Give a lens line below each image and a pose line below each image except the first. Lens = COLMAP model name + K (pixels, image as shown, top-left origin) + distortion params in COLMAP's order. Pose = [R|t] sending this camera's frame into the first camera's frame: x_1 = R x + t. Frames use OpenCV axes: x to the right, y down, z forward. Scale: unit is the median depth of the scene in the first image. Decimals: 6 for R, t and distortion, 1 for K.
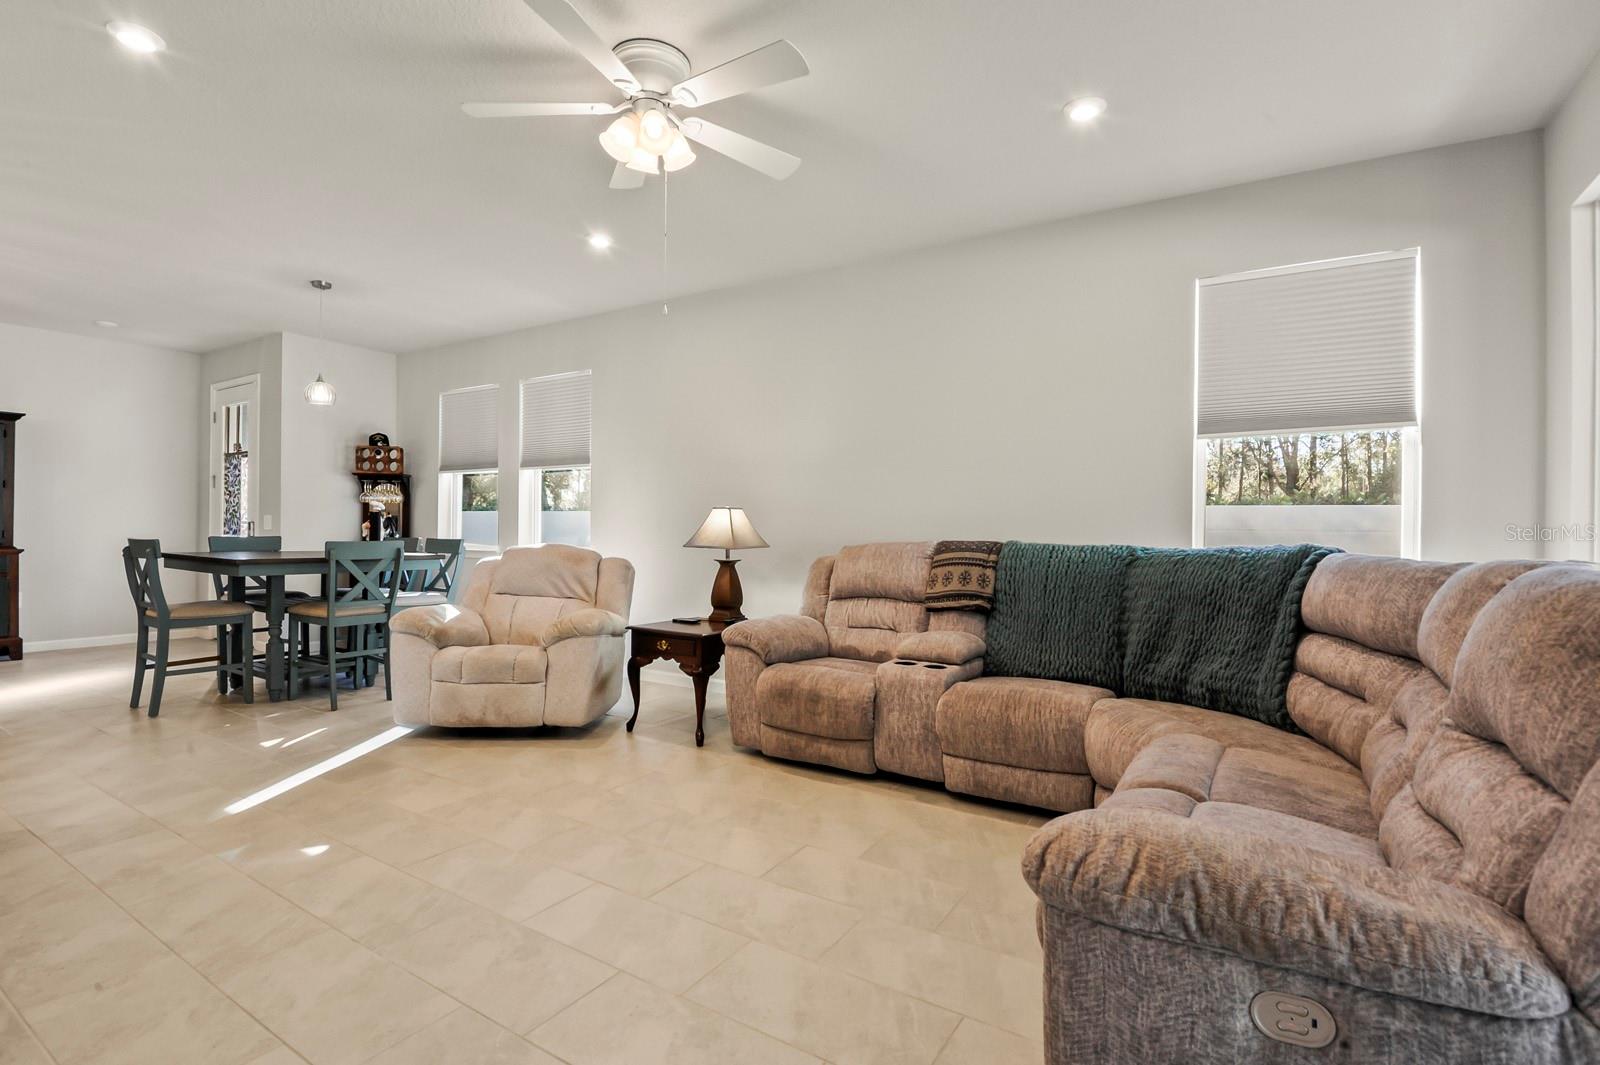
lens RADIAL K [[736.0, 0, 805.7], [0, 736.0, 542.4], [0, 0, 1]] dist [-0.028704, -0.001316]
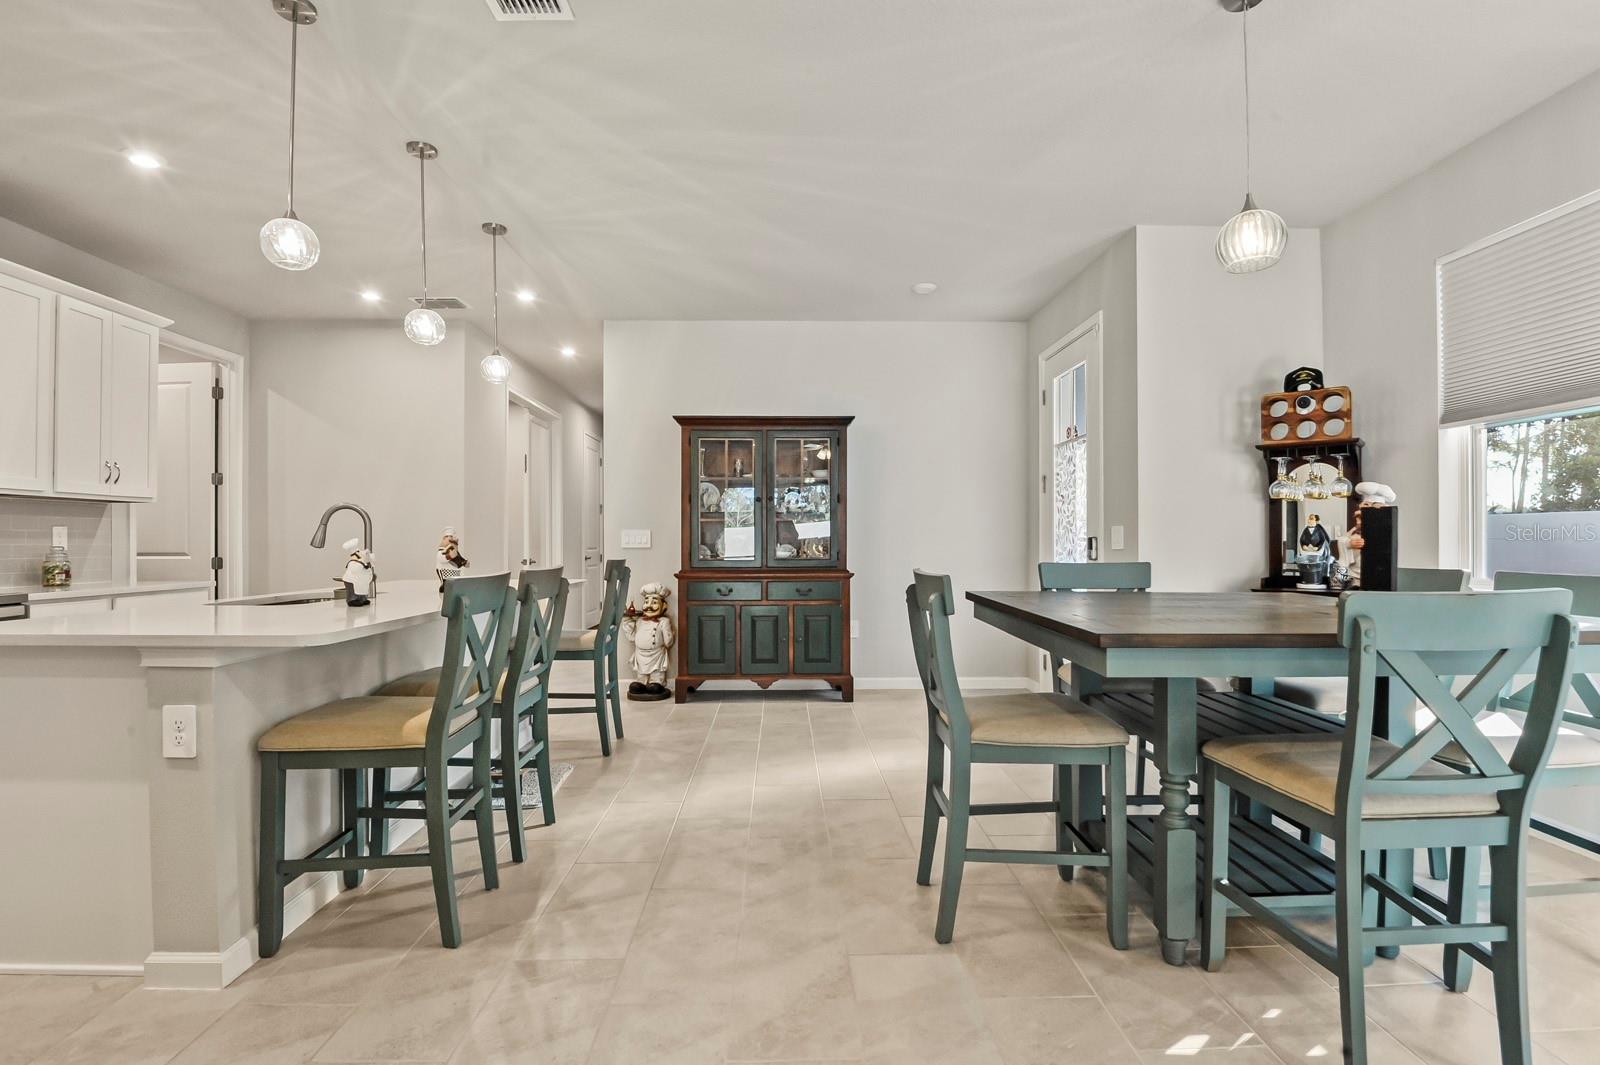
lens RADIAL K [[736.0, 0, 800.6], [0, 736.0, 541.5], [0, 0, 1]] dist [-0.028704, -0.001316]
pose [[0.539612, -0.013123, -0.841812, -0.343132], [-0.007177, 0.999770, -0.020186, -0.009880], [0.841884, 0.016934, 0.539394, 0.410807]]
